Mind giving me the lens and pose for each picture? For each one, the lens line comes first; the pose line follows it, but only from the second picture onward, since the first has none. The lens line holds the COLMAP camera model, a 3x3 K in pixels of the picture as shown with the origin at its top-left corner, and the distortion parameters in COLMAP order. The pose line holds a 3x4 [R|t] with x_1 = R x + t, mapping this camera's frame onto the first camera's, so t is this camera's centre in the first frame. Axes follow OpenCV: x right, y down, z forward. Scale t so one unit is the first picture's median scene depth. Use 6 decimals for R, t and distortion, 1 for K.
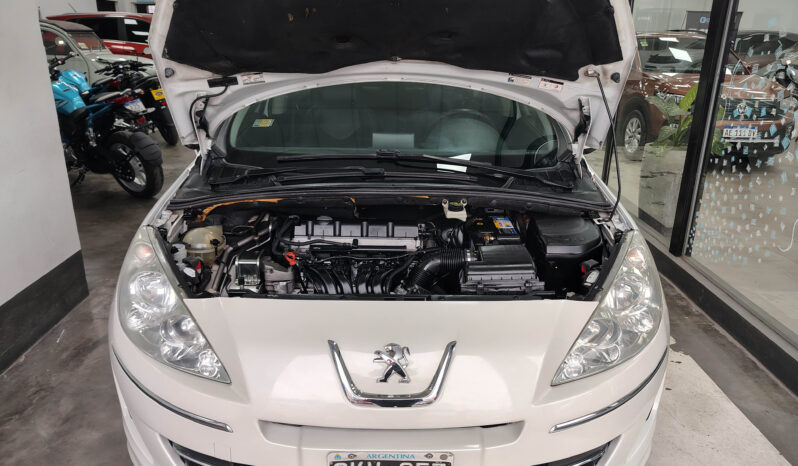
lens RADIAL K [[561.2, 0, 401.5], [0, 561.2, 238.8], [0, 0, 1]] dist [0.028161, -0.039401]
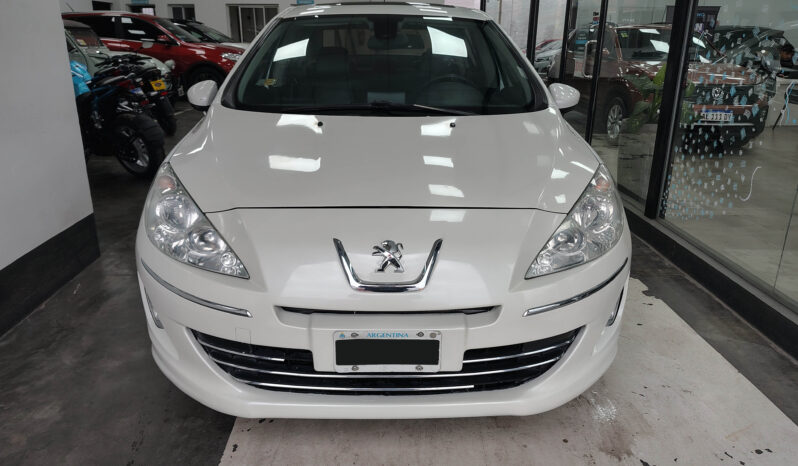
lens RADIAL K [[561.2, 0, 396.6], [0, 561.2, 230.9], [0, 0, 1]] dist [0.028161, -0.039401]
pose [[0.999942, -0.007975, 0.007274, -0.003546], [0.008128, 0.999740, -0.021281, 0.095610], [-0.007103, 0.021339, 0.999747, -0.083537]]
